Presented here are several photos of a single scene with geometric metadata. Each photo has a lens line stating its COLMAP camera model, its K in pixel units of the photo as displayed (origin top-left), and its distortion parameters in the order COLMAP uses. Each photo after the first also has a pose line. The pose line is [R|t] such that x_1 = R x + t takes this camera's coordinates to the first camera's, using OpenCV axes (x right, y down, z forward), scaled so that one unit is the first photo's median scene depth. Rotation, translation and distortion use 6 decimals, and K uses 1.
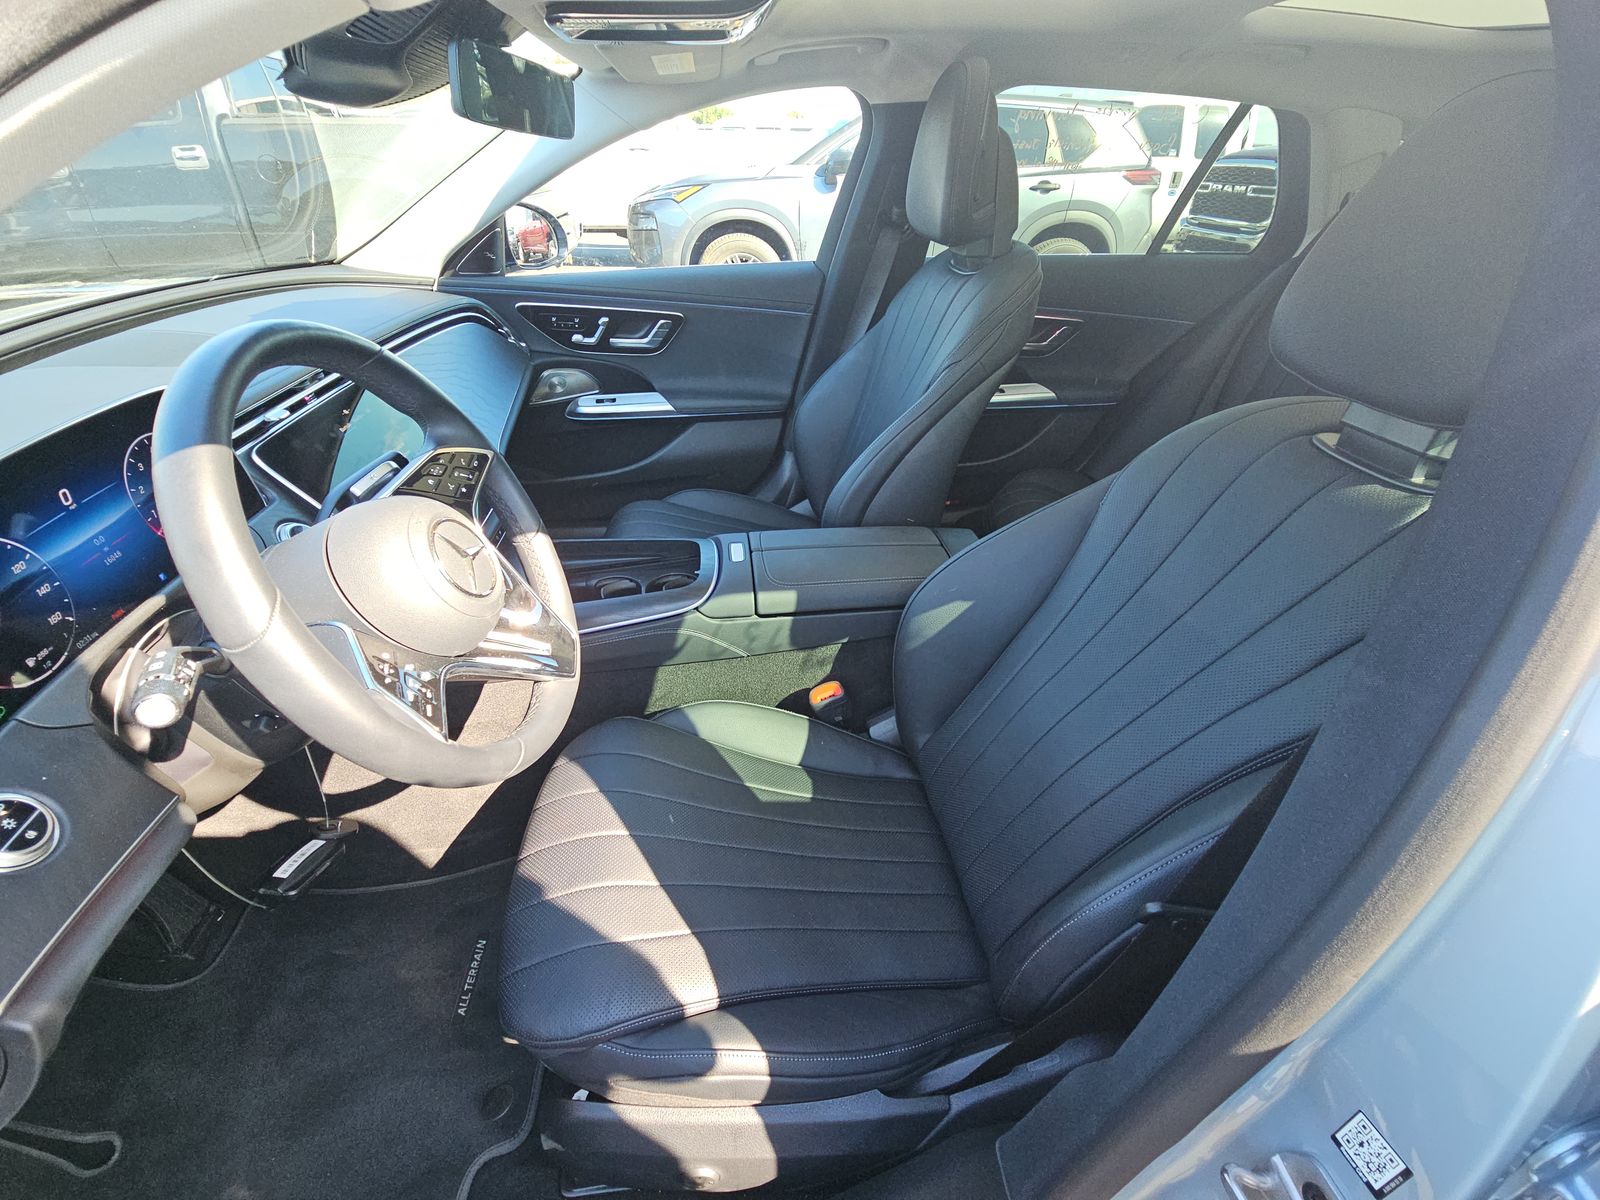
lens RADIAL K [[655.0, 0, 807.6], [0, 655.0, 600.8], [0, 0, 1]] dist [0.007673, -0.007047]
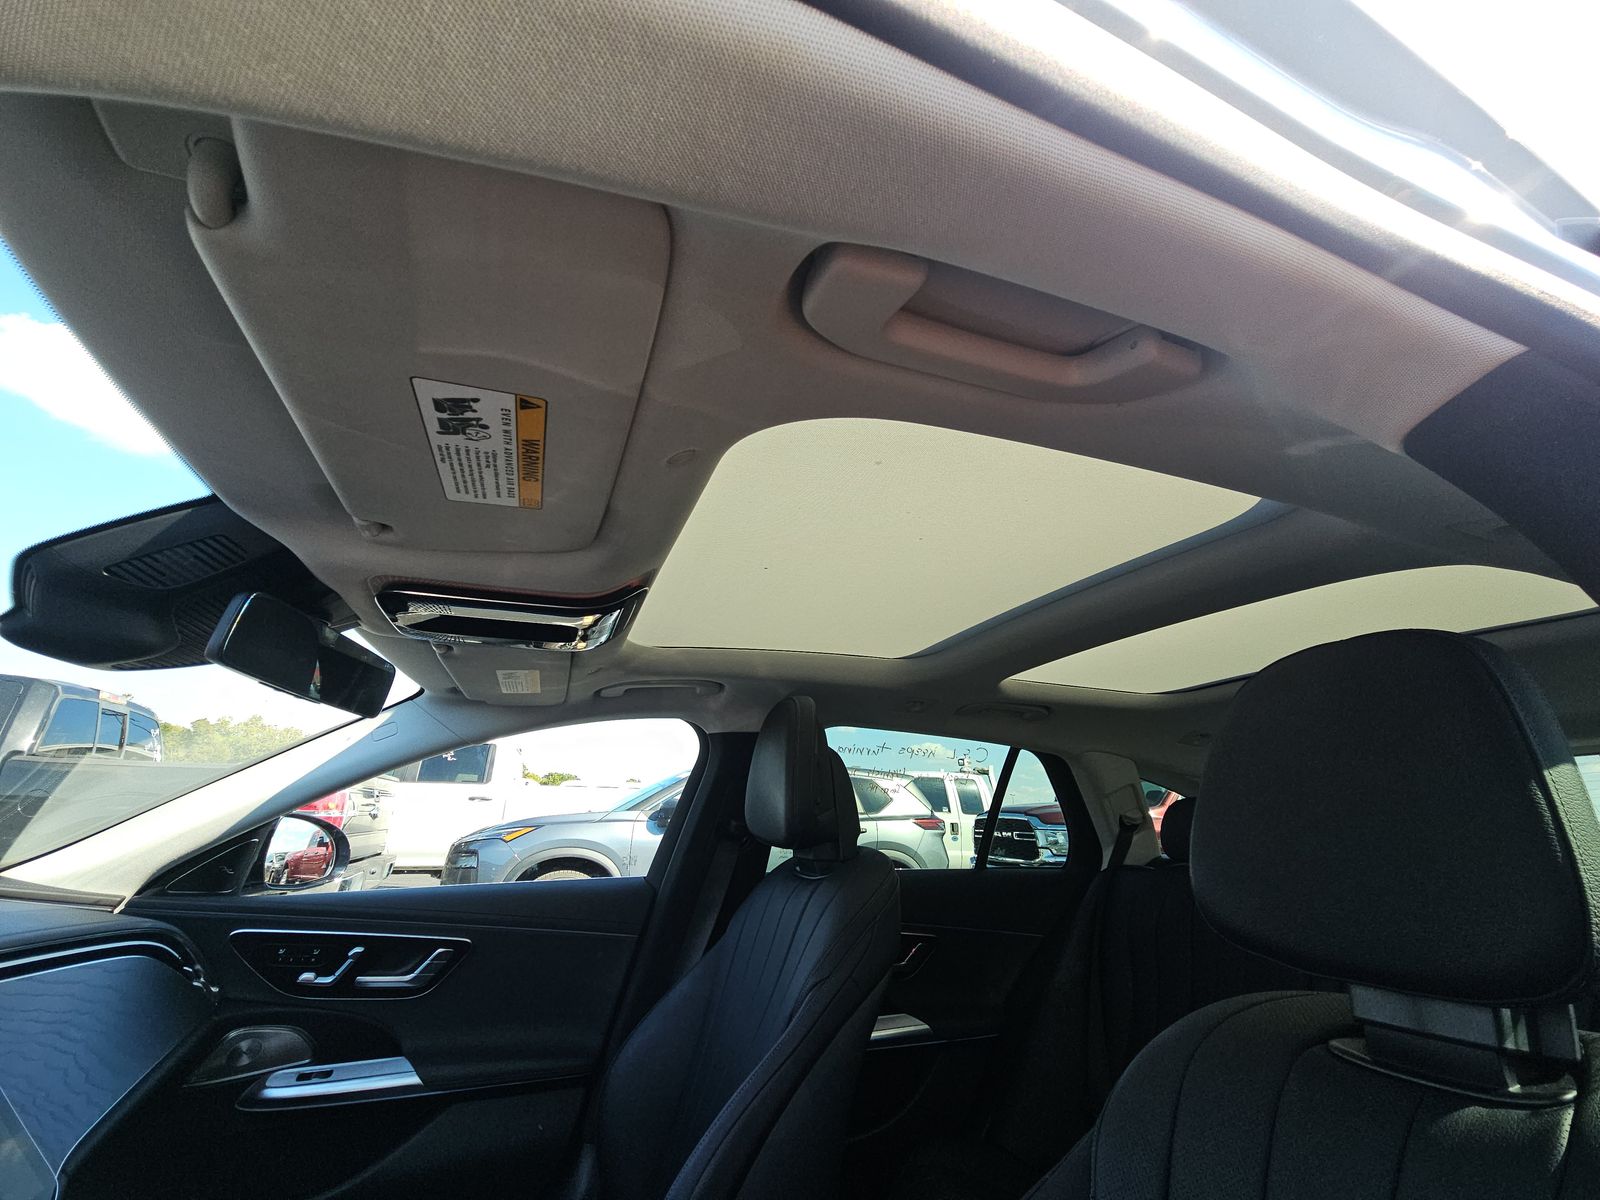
lens RADIAL K [[656.5, 0, 800.0], [0, 656.5, 600.0], [0, 0, 1]] dist [0.007395, -0.007441]
pose [[0.974875, 0.074417, 0.209955, 0.000307], [0.119420, 0.621047, -0.774622, -0.028341], [-0.188037, 0.780232, 0.596557, 0.129879]]
